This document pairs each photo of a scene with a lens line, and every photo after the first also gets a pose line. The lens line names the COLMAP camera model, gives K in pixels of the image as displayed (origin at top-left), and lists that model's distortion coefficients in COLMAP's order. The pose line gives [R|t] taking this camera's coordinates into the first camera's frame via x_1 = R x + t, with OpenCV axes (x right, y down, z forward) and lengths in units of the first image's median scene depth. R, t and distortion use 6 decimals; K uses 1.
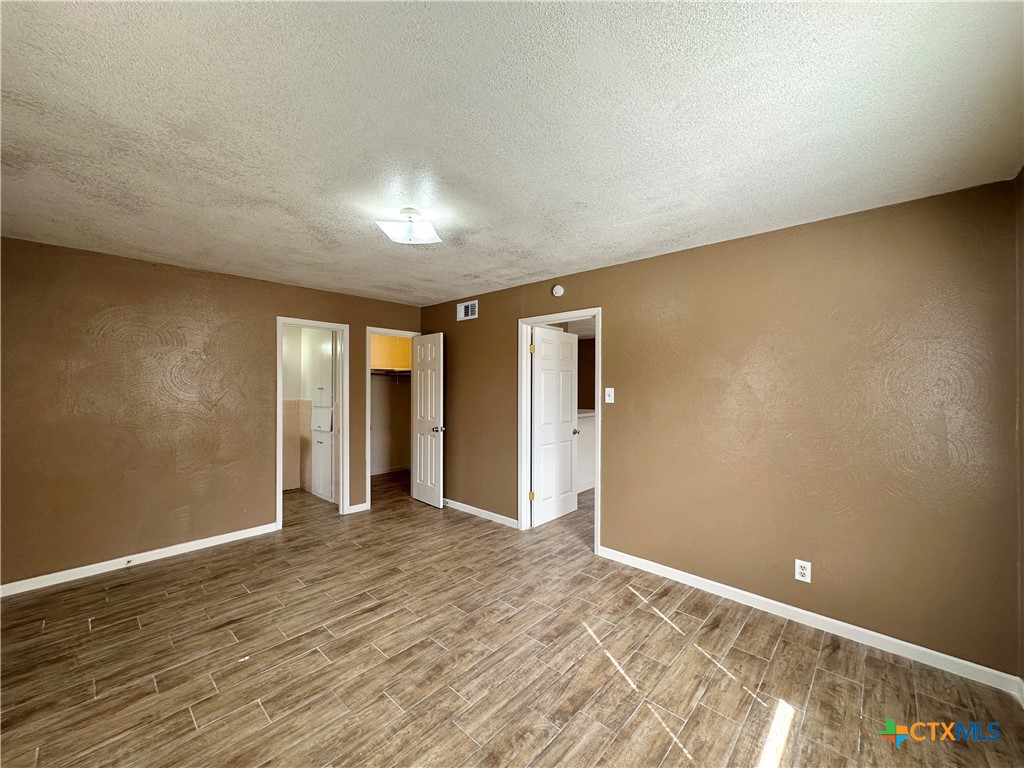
lens RADIAL K [[407.5, 0, 512.0], [0, 407.5, 384.0], [0, 0, 1]] dist [0.000843, 0.000129]
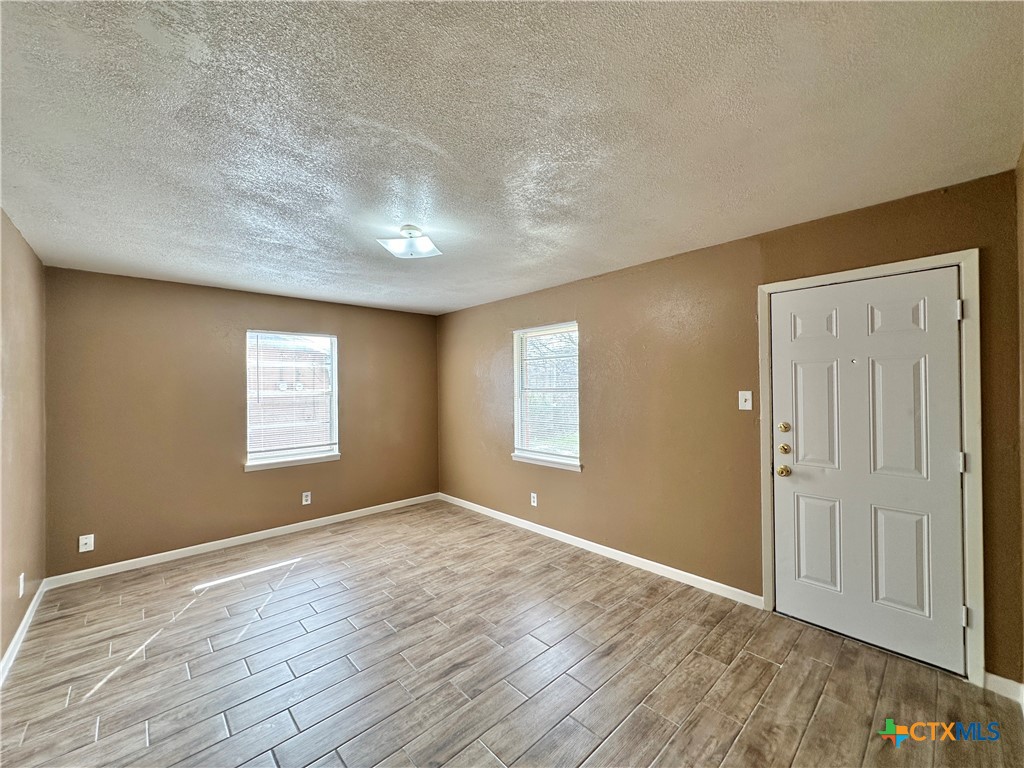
lens RADIAL K [[407.5, 0, 512.0], [0, 407.5, 384.0], [0, 0, 1]] dist [0.000843, 0.000129]
pose [[-0.996802, 0.010635, 0.079200, -0.502428], [0.009871, 0.999901, -0.010036, -0.005400], [-0.079299, -0.009222, -0.996808, 1.728531]]
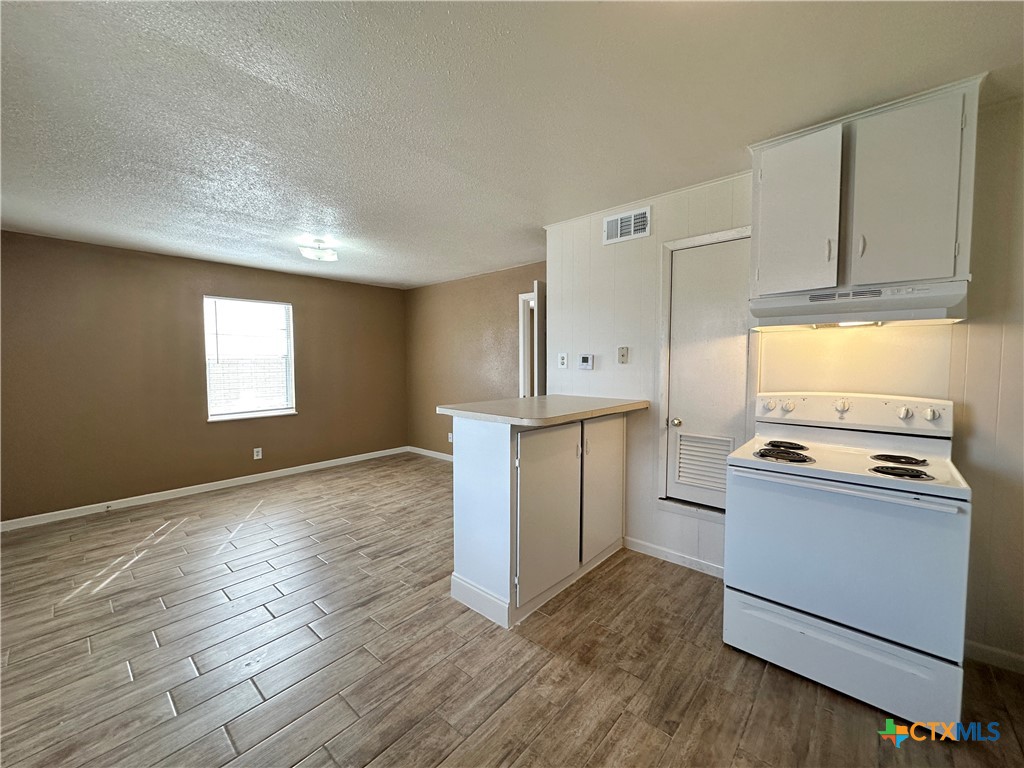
lens RADIAL K [[407.5, 0, 512.0], [0, 407.5, 384.0], [0, 0, 1]] dist [0.000843, 0.000129]
pose [[-0.999777, 0.000853, -0.021102, 0.376814], [-0.000279, 0.998563, 0.053586, 0.041096], [0.021117, 0.053580, -0.998340, 3.013908]]
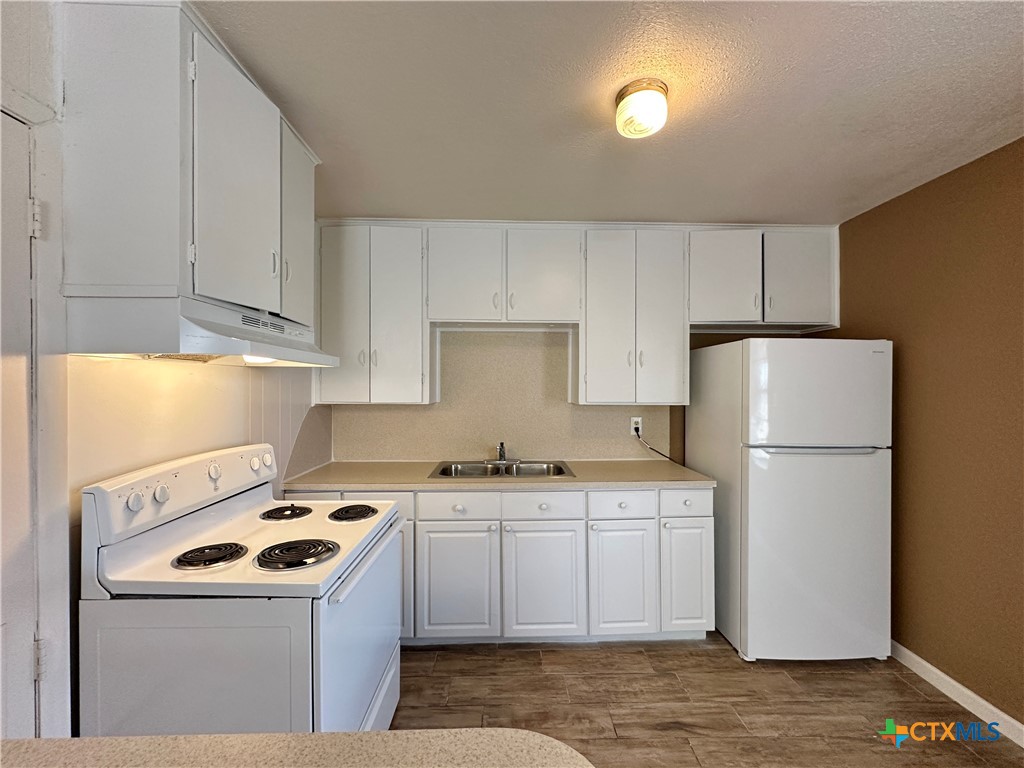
lens RADIAL K [[407.5, 0, 512.0], [0, 407.5, 384.0], [0, 0, 1]] dist [0.000843, 0.000129]
pose [[0.692692, -0.000883, -0.721233, 0.410327], [0.001800, 0.999998, 0.000504, 0.007243], [0.721232, -0.001647, 0.692692, 2.203917]]
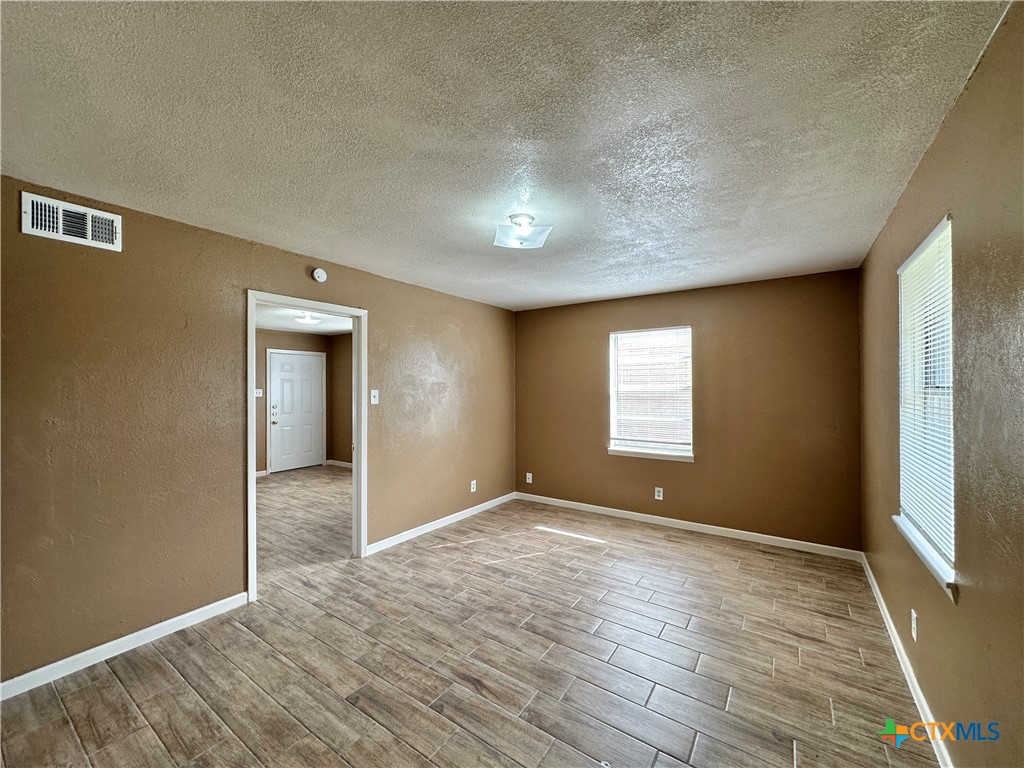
lens RADIAL K [[407.5, 0, 512.0], [0, 407.5, 384.0], [0, 0, 1]] dist [0.000843, 0.000129]
pose [[-0.139947, 0.003471, 0.990153, -1.059455], [-0.001067, 0.999993, -0.003656, -0.002658], [-0.990158, -0.001568, -0.139943, 0.992444]]
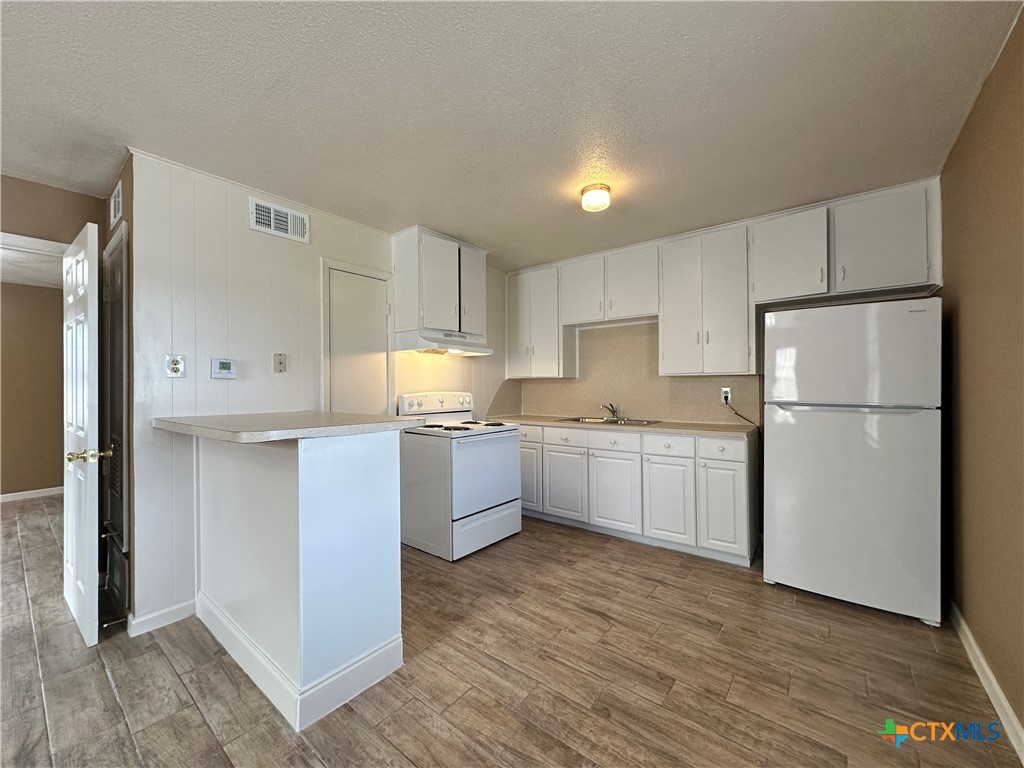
lens RADIAL K [[407.5, 0, 512.0], [0, 407.5, 384.0], [0, 0, 1]] dist [0.000843, 0.000129]
pose [[0.069203, -0.007811, -0.997572, 1.043136], [0.008907, 0.999934, -0.007211, 0.084013], [0.997563, -0.008386, 0.069268, 2.422921]]
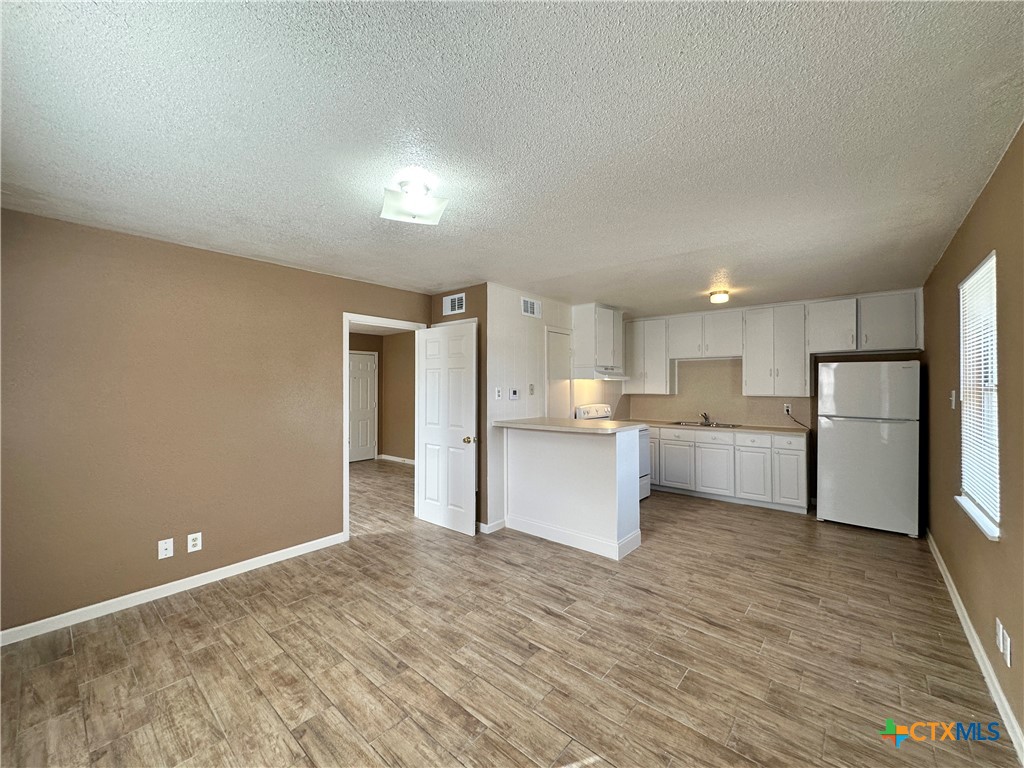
lens RADIAL K [[407.5, 0, 512.0], [0, 407.5, 384.0], [0, 0, 1]] dist [0.000843, 0.000129]
pose [[0.032645, -0.008526, -0.999431, 1.701862], [0.001759, 0.999963, -0.008473, 0.014740], [0.999465, -0.001481, 0.032659, 1.821019]]
